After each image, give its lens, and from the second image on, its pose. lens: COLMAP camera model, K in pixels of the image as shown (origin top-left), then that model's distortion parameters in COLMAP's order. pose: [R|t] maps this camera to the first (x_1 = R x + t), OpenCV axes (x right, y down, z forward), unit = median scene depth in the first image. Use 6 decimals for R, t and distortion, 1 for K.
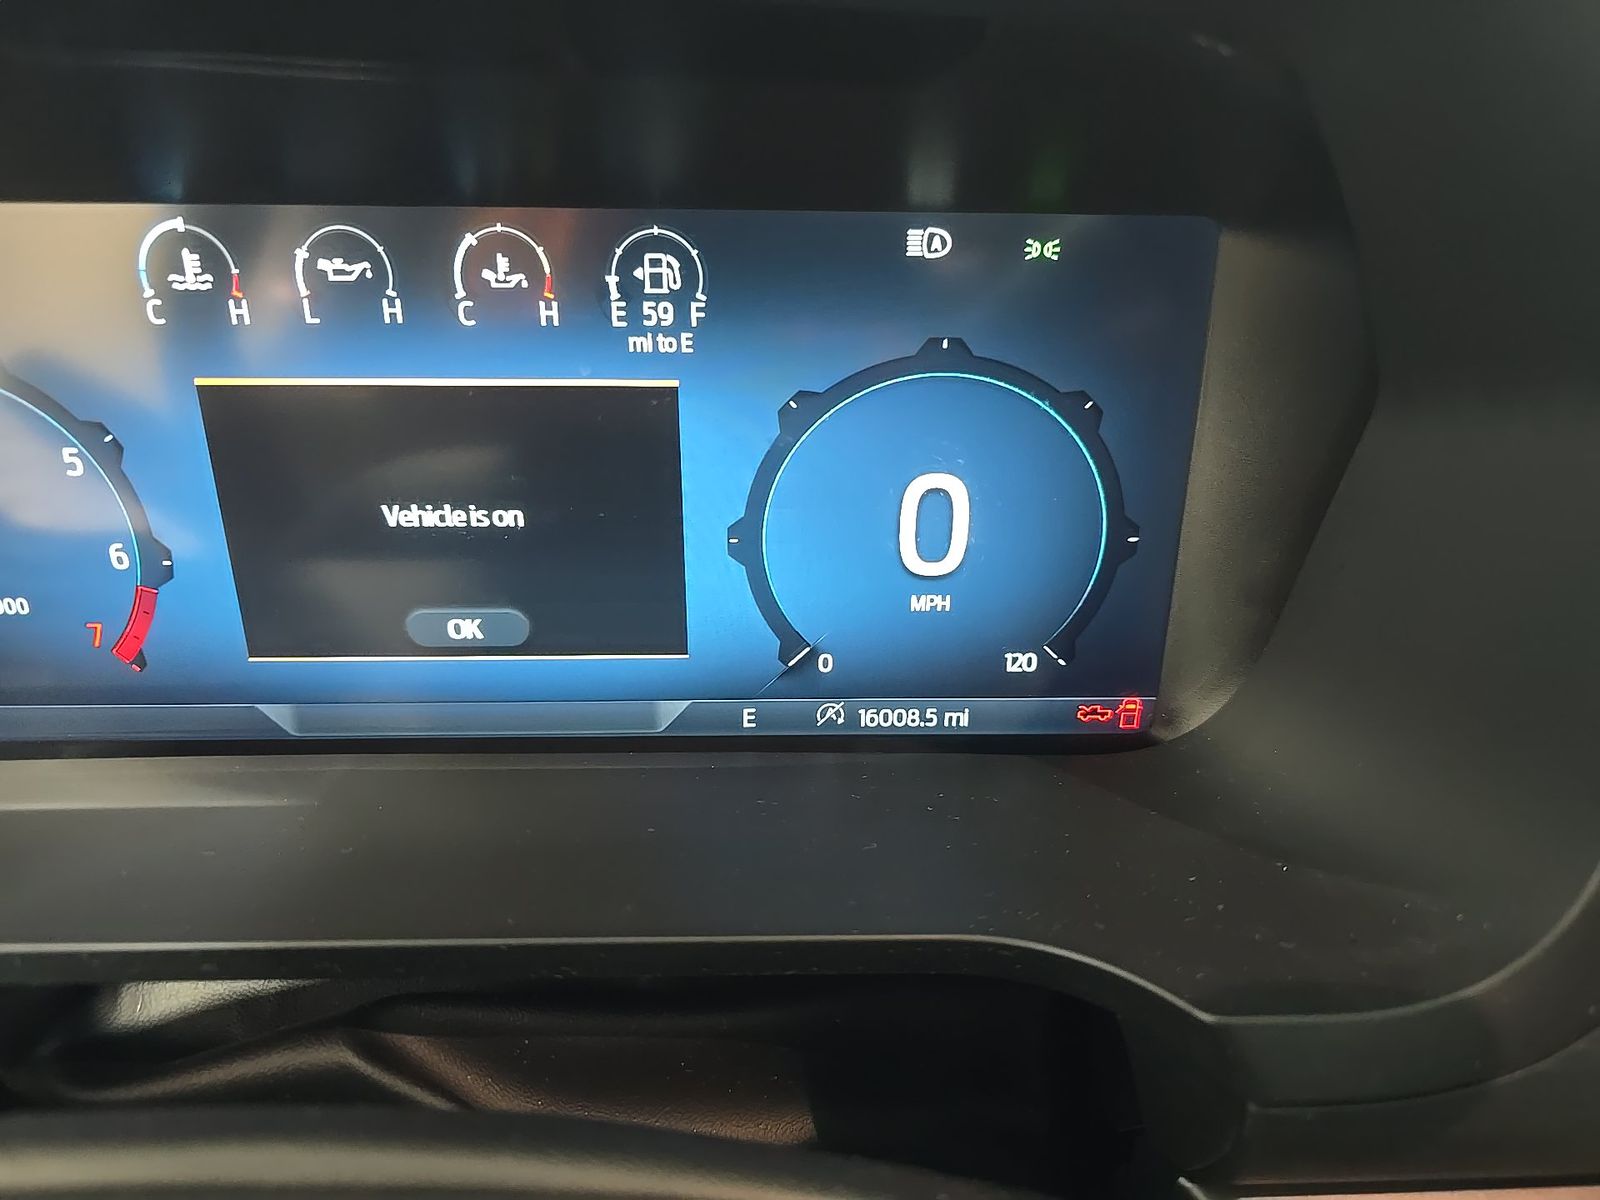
lens RADIAL K [[1078.5, 0, 780.1], [0, 1078.5, 601.4], [0, 0, 1]] dist [-0.006591, -0.003360]
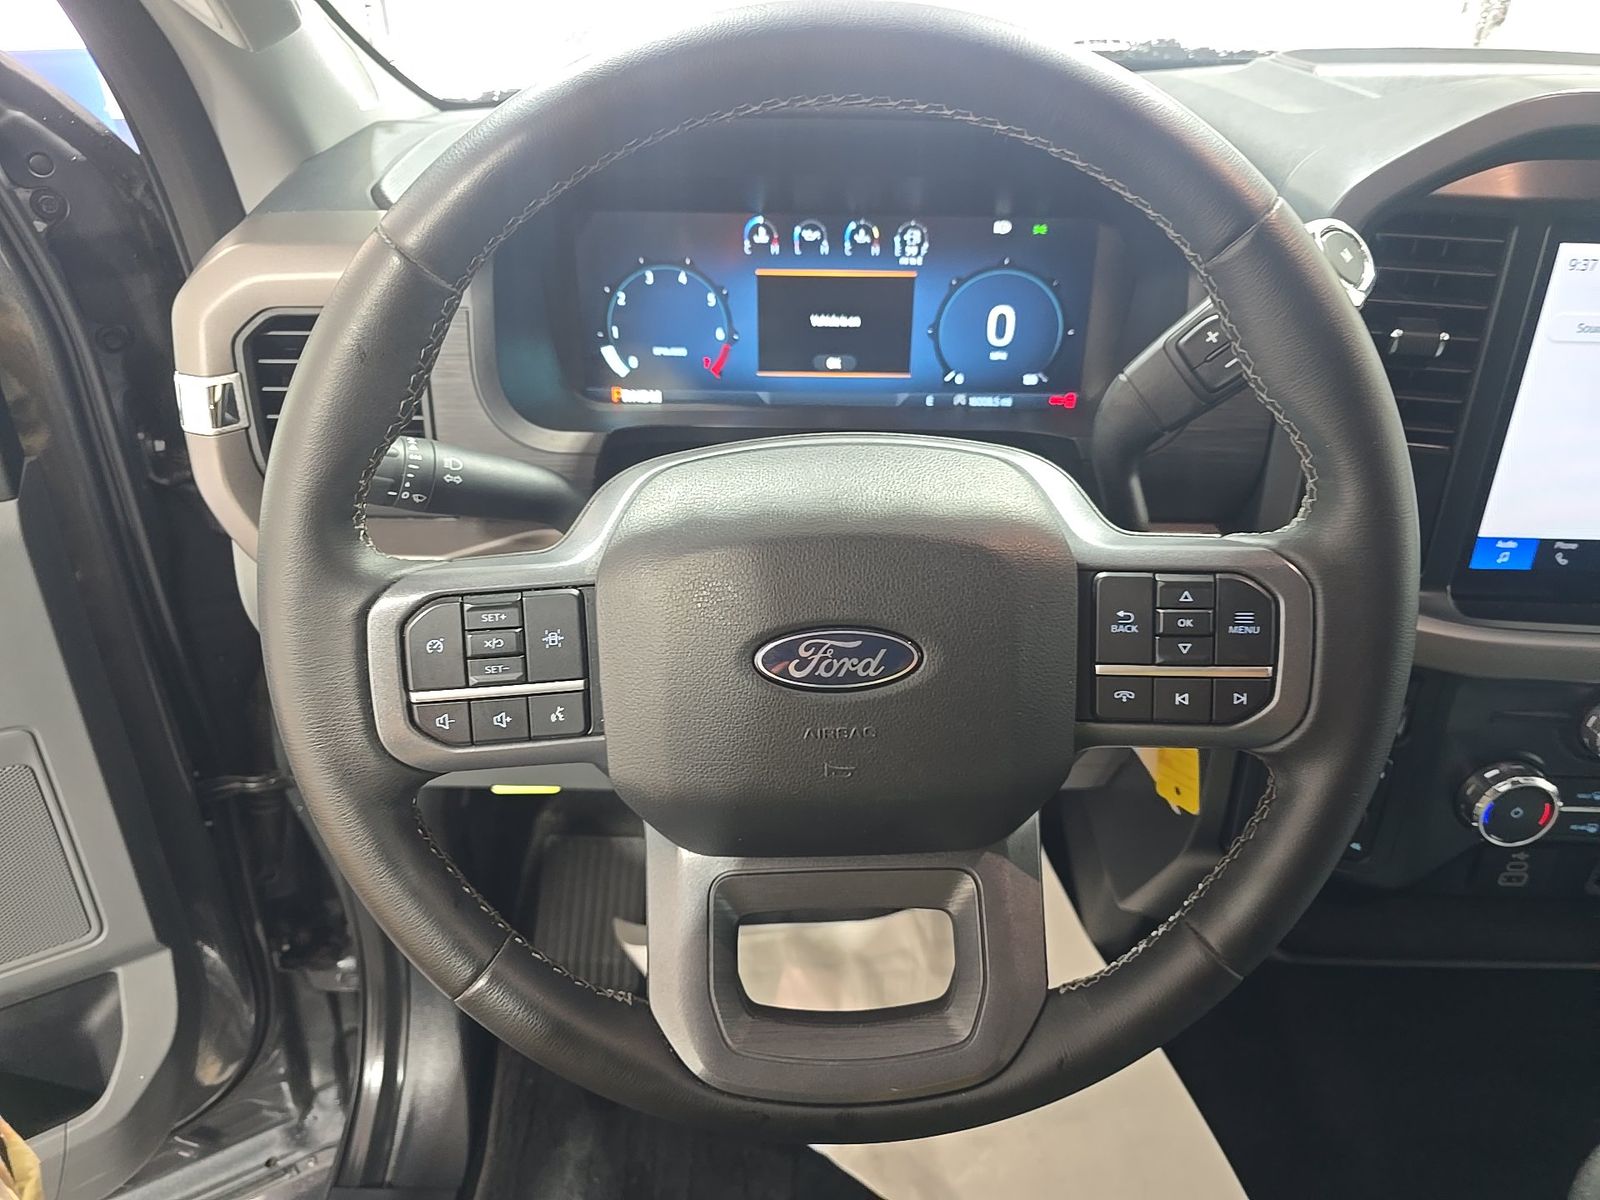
lens RADIAL K [[1063.8, 0, 798.6], [0, 1063.8, 608.7], [0, 0, 1]] dist [0.073075, -0.104504]
pose [[0.999549, 0.017469, -0.024418, -0.335590], [-0.015712, 0.997397, 0.070369, 0.523381], [0.025584, -0.069954, 0.997222, -2.056458]]
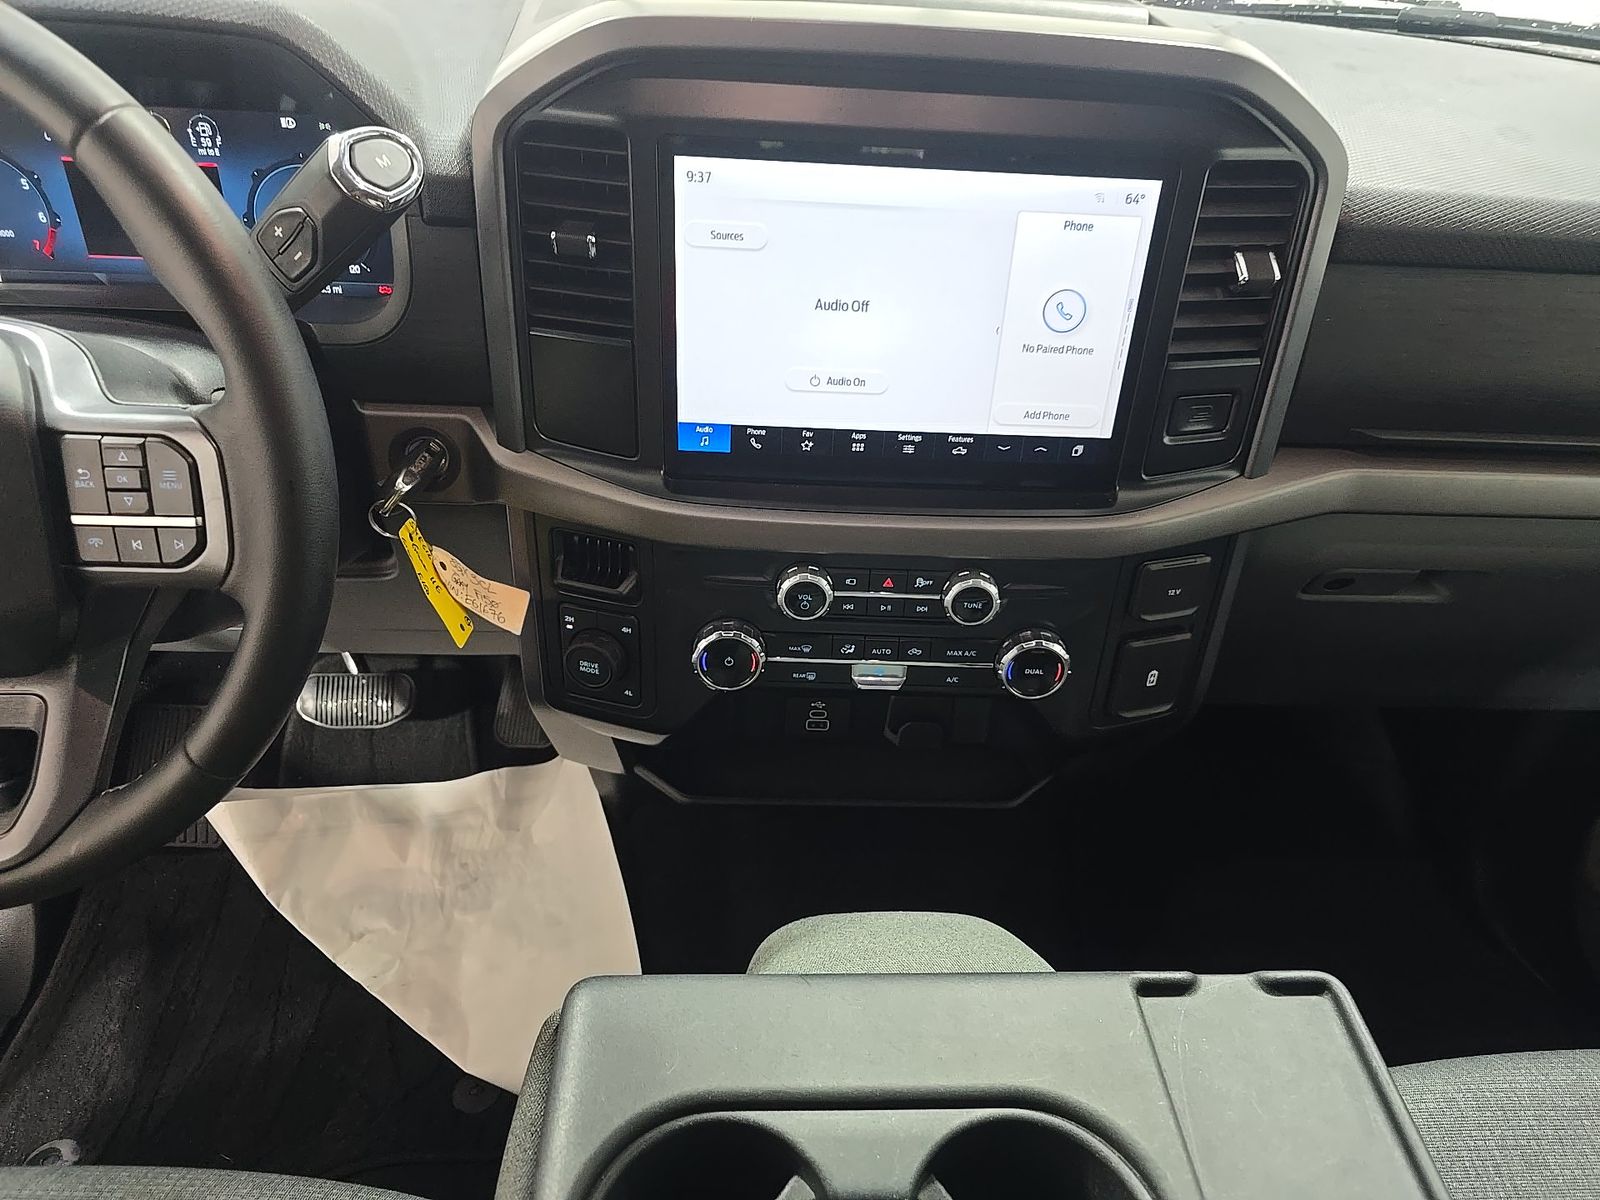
lens RADIAL K [[1059.5, 0, 821.4], [0, 1059.5, 605.0], [0, 0, 1]] dist [0.046473, -0.049880]
pose [[0.998860, 0.026738, 0.039544, 1.622647], [-0.032648, 0.987011, 0.157300, 0.531904], [-0.034824, -0.158412, 0.986759, -2.424918]]
